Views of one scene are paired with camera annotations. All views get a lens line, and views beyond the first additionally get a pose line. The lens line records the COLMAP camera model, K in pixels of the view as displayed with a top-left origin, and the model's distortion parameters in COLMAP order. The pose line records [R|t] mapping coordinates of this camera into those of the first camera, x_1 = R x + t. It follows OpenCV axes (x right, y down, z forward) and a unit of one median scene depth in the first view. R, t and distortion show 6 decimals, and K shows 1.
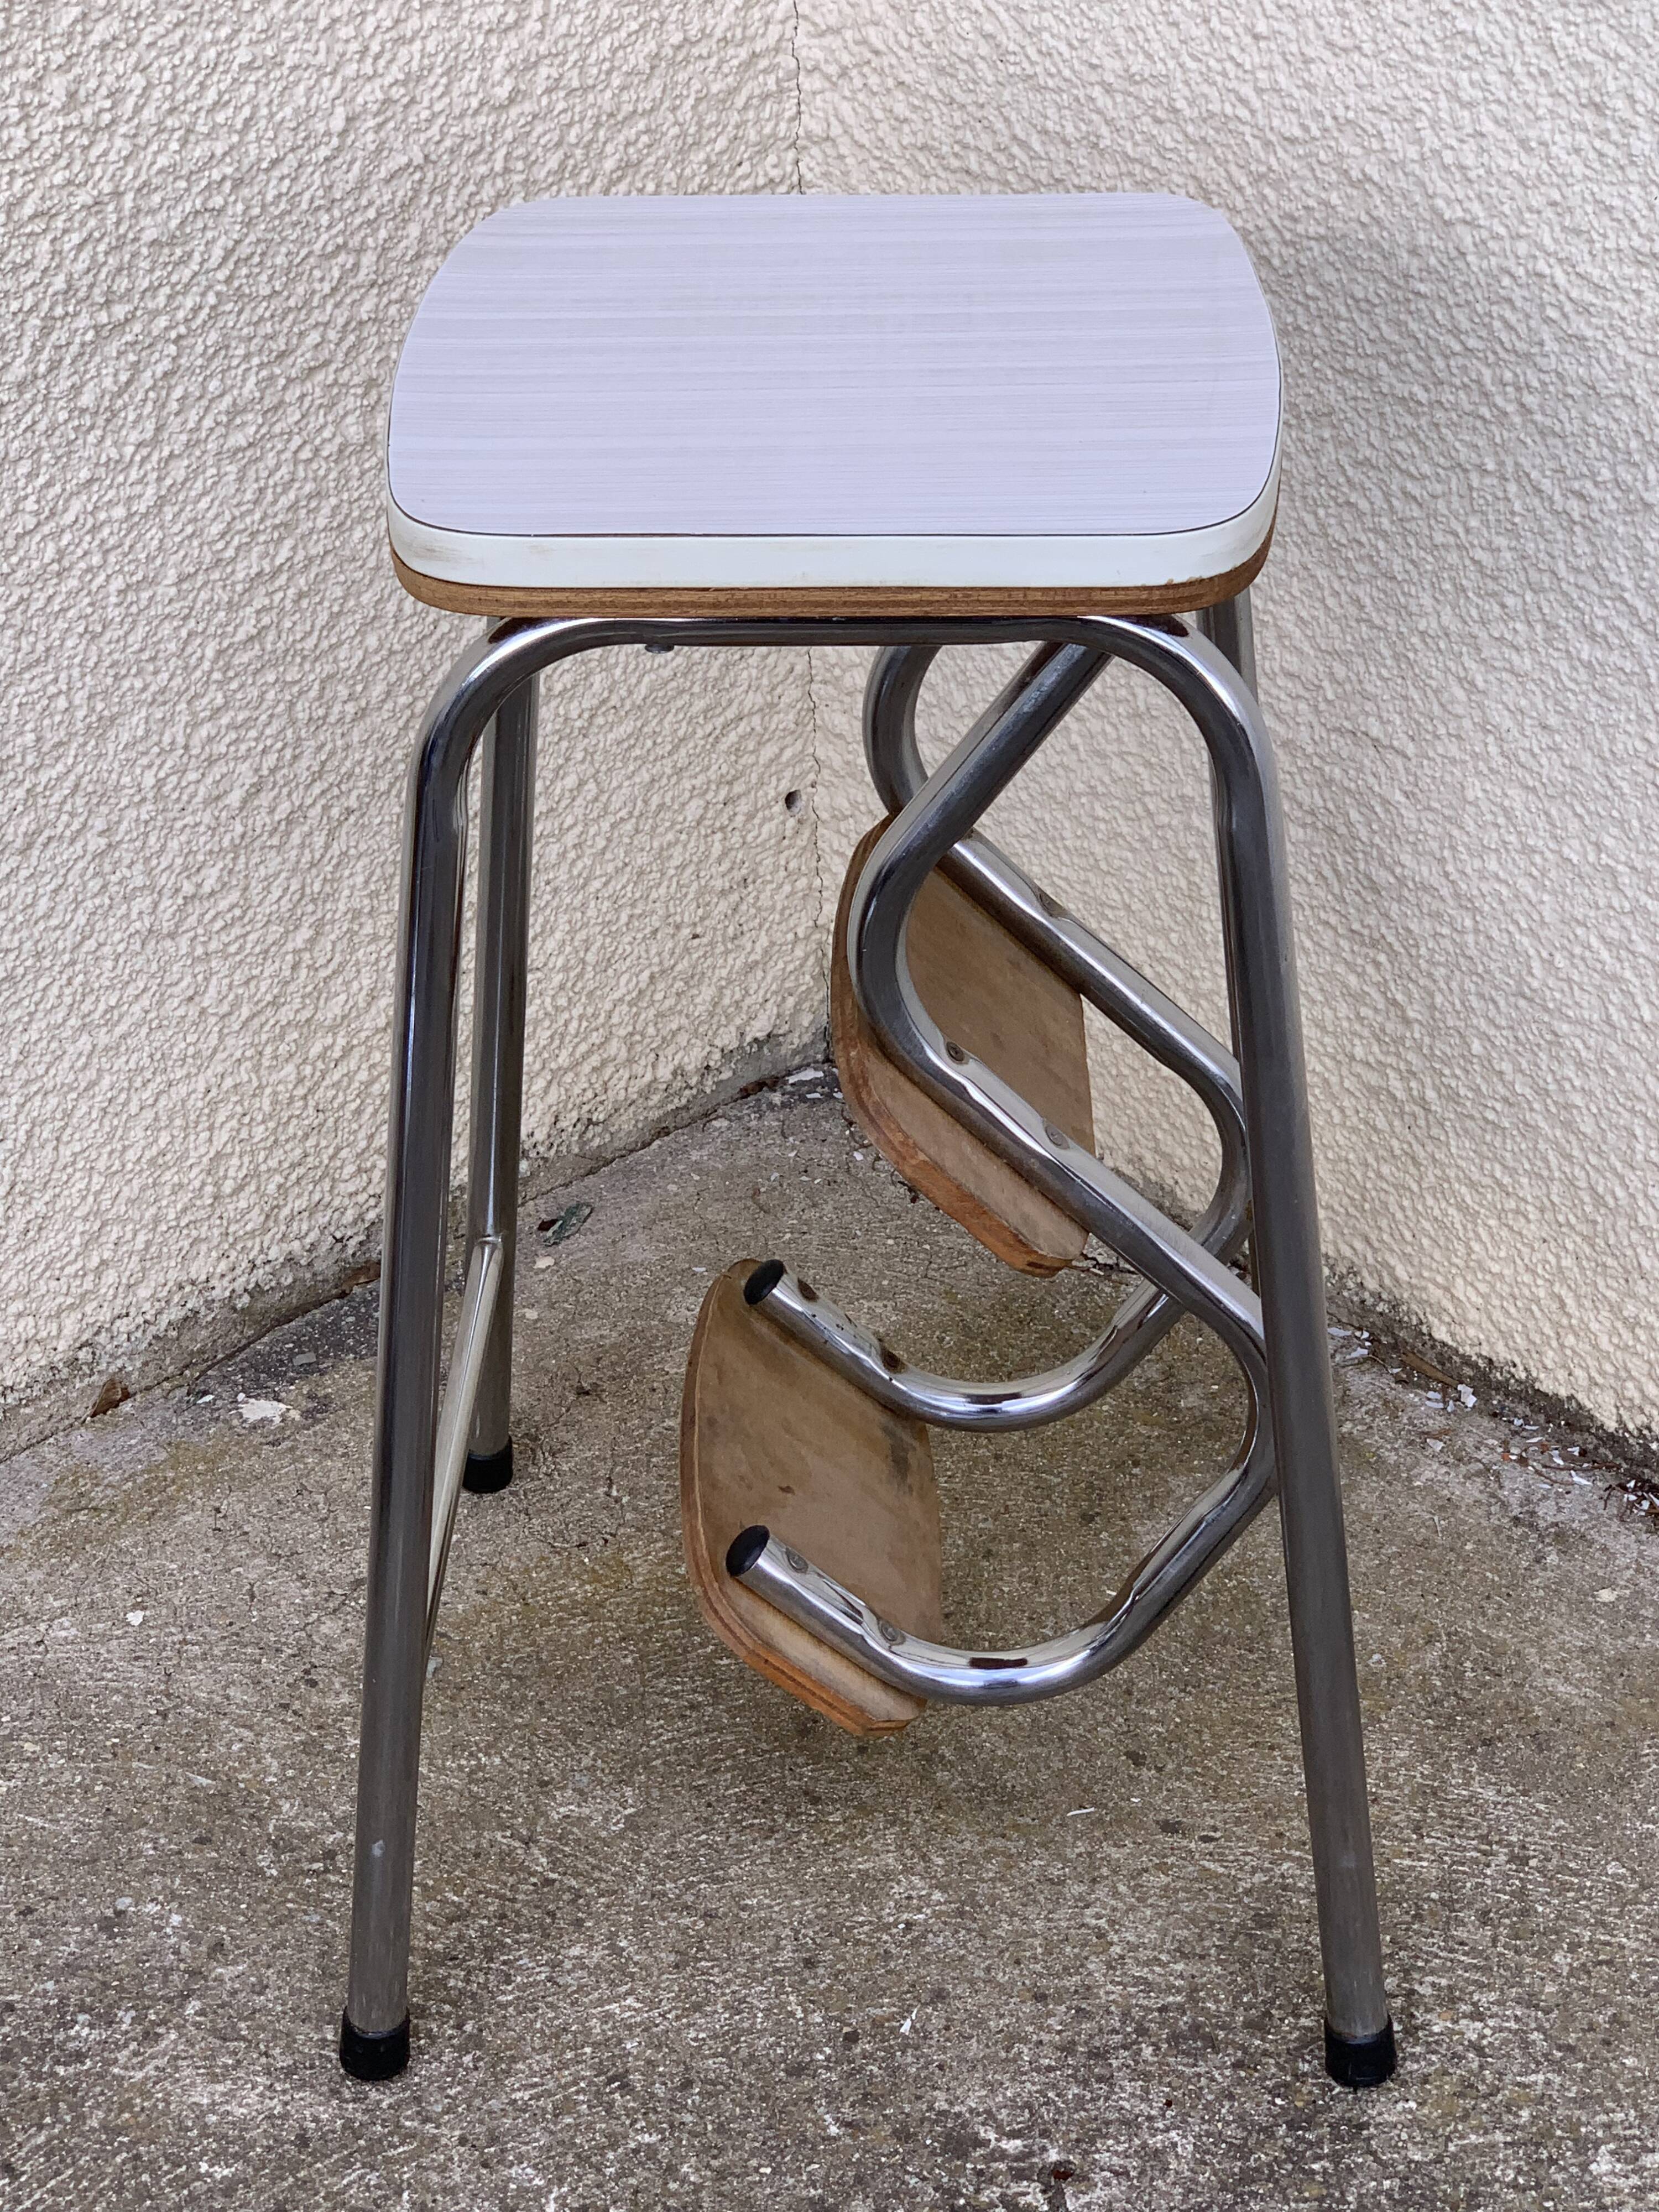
lens RADIAL K [[4154.8, 0, 821.4], [0, 4154.8, 1096.4], [0, 0, 1]] dist [0.046011, 0.272722]
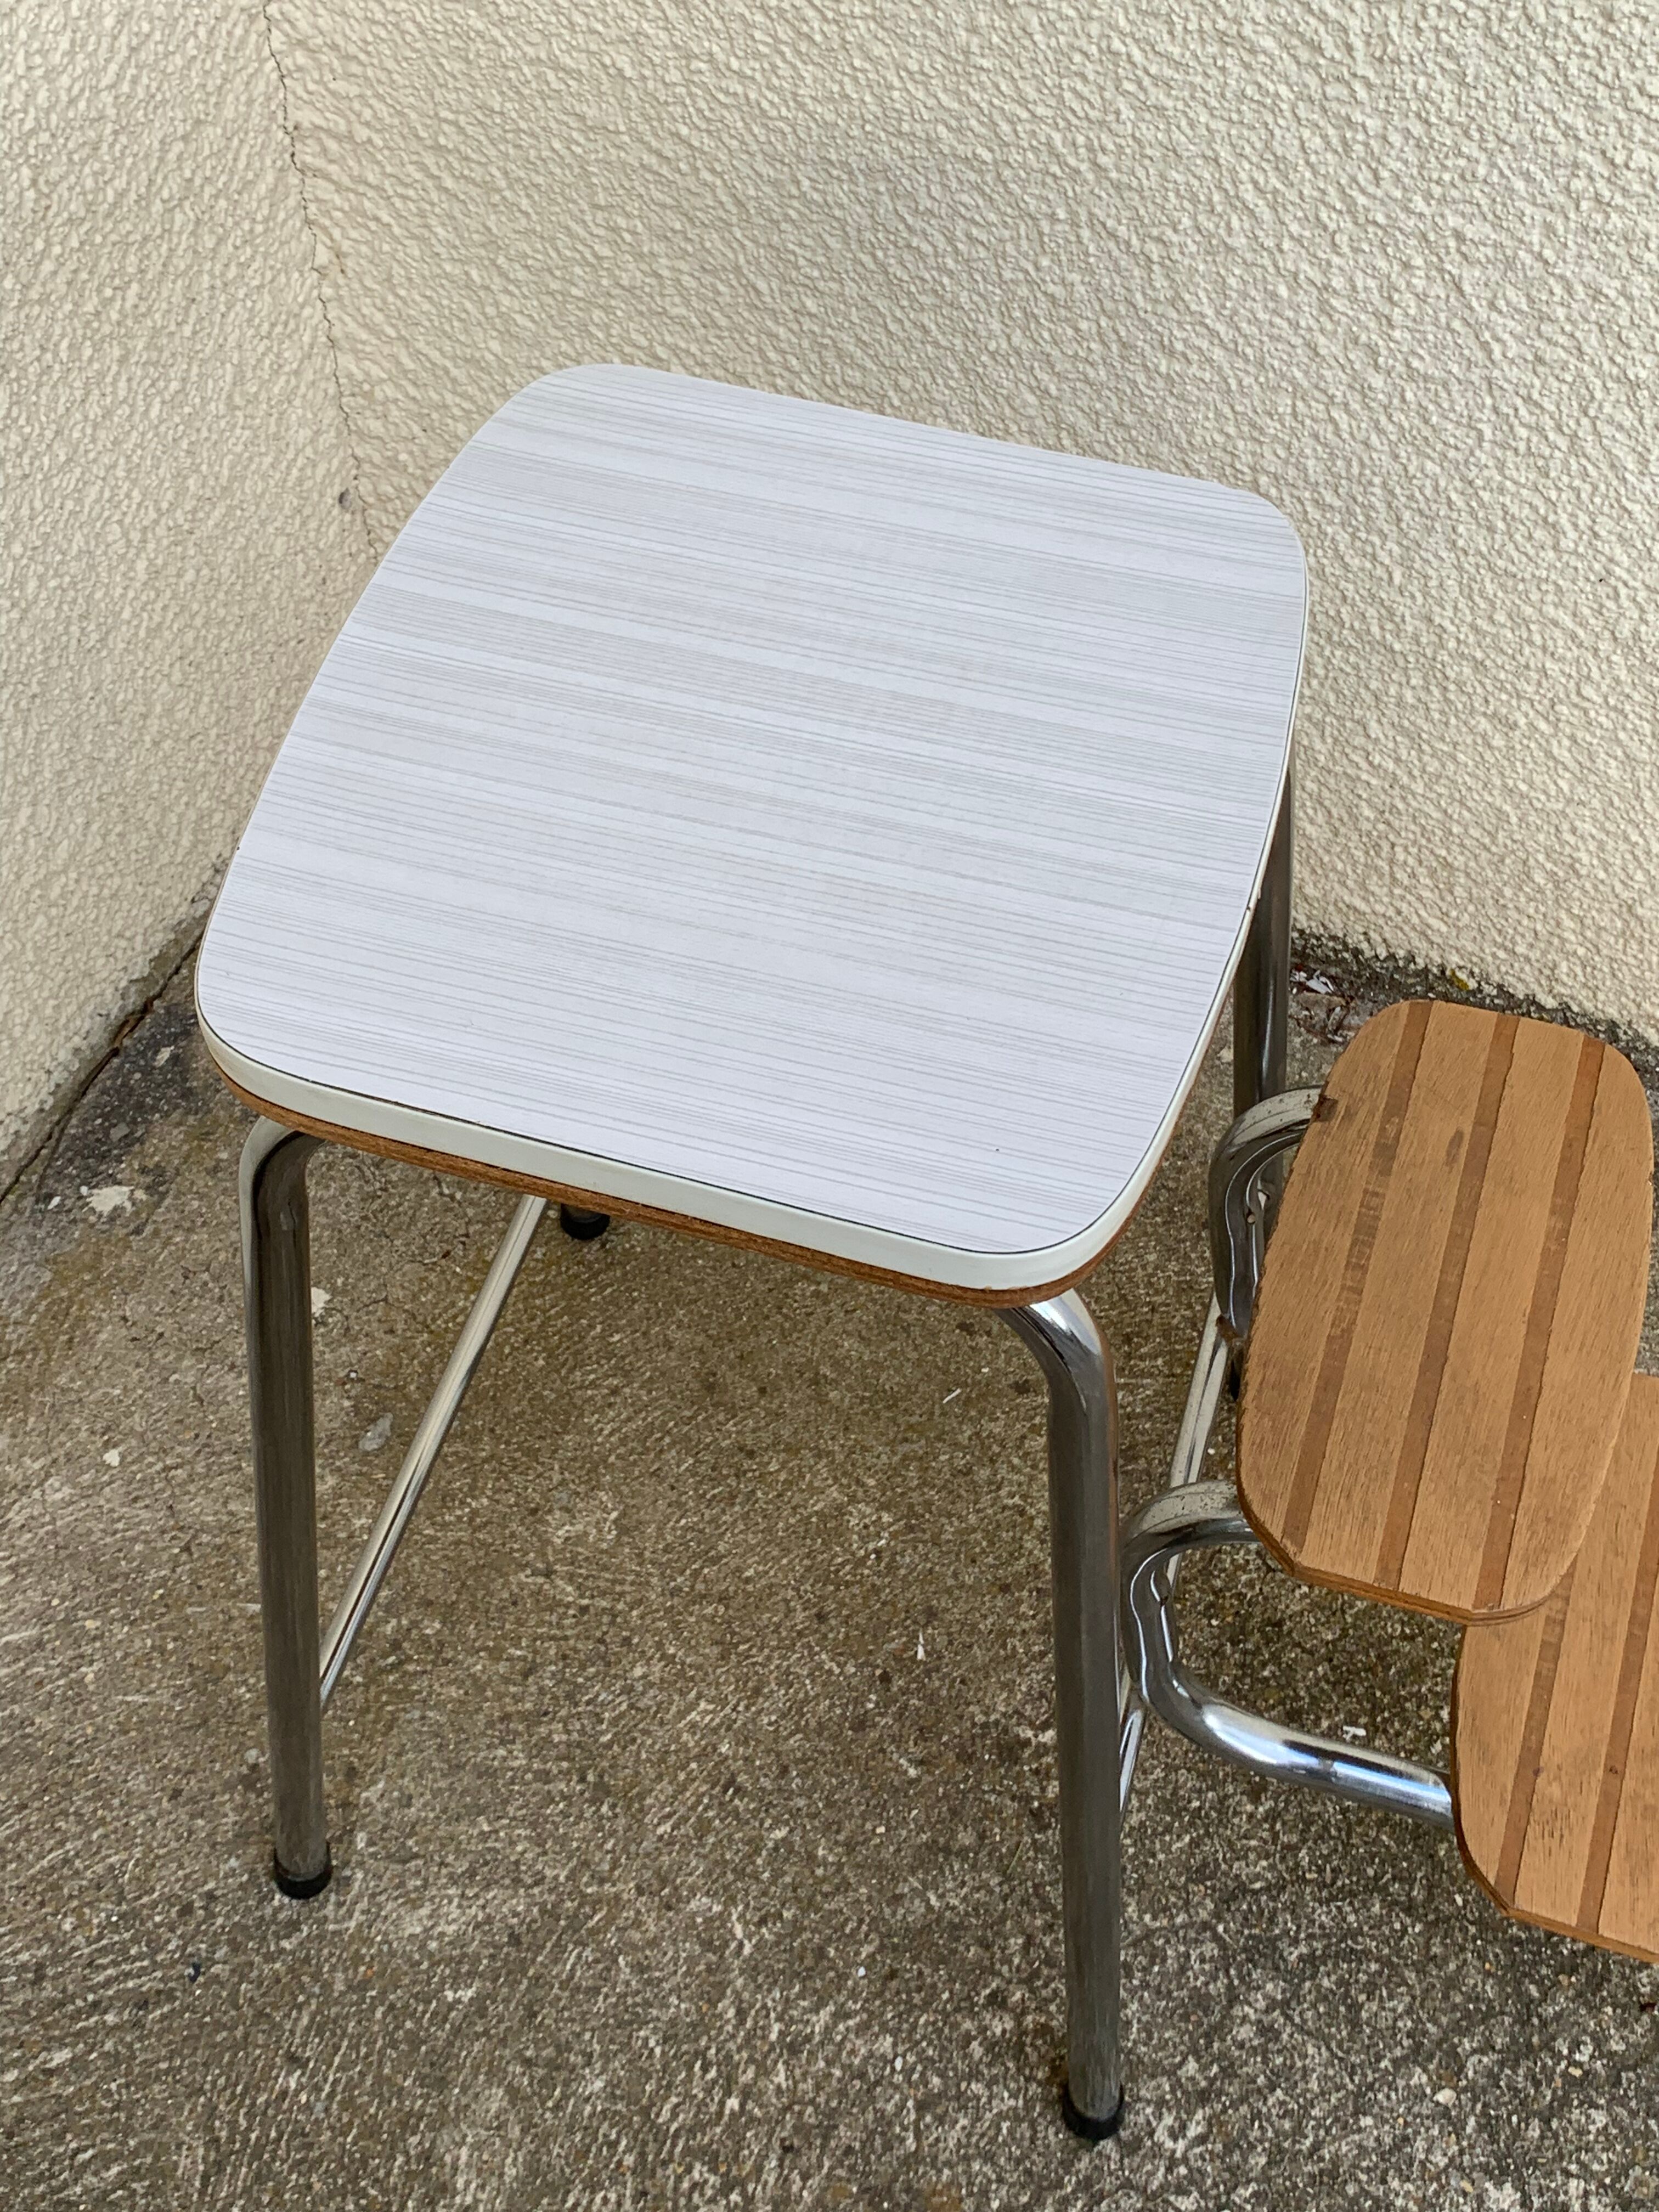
lens RADIAL K [[2680.9, 0, 810.4], [0, 2680.9, 1073.5], [0, 0, 1]] dist [0.152421, -0.453814]
pose [[0.919833, -0.307418, 0.243723, -0.140860], [0.190637, 0.893229, 0.407185, -0.247499], [-0.342877, -0.328080, 0.880227, 0.313258]]
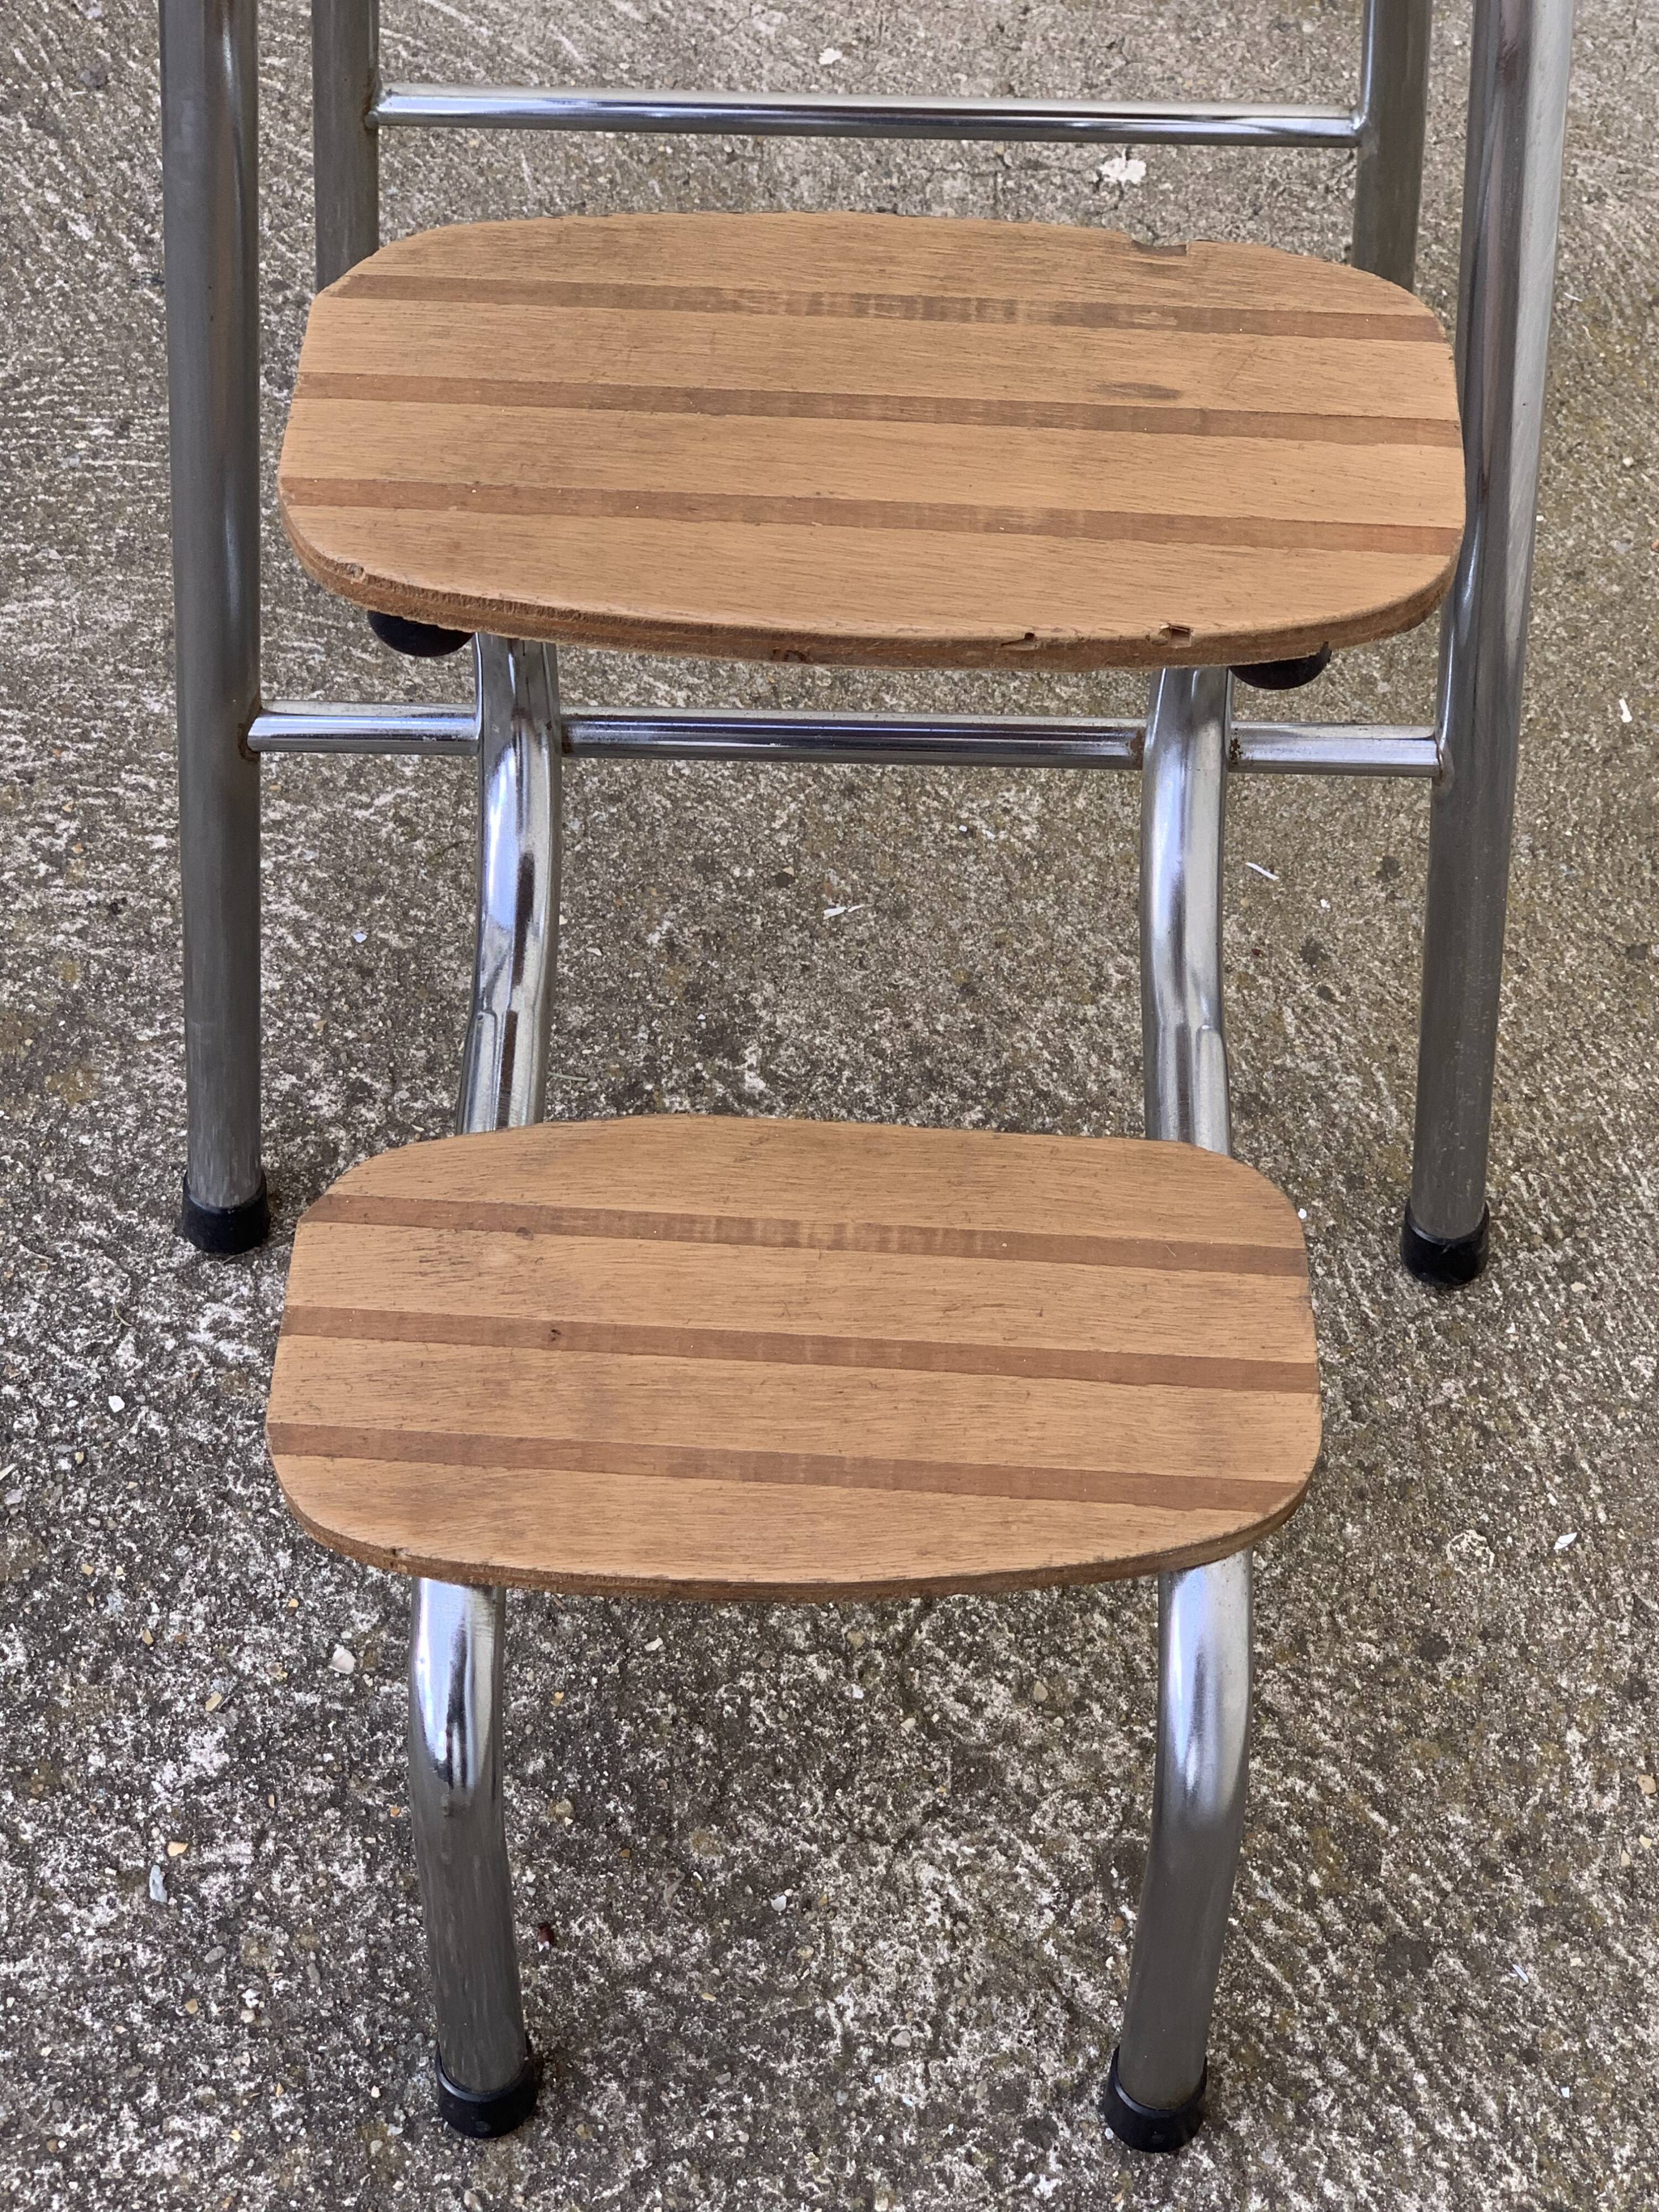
lens RADIAL K [[3790.6, 0, 821.6], [0, 3790.6, 1101.1], [0, 0, 1]] dist [-0.025147, 0.914645]
pose [[0.616032, 0.657108, -0.434412, 0.344288], [-0.418409, 0.740210, 0.526331, -0.140663], [0.667412, -0.142475, 0.730933, 0.383167]]
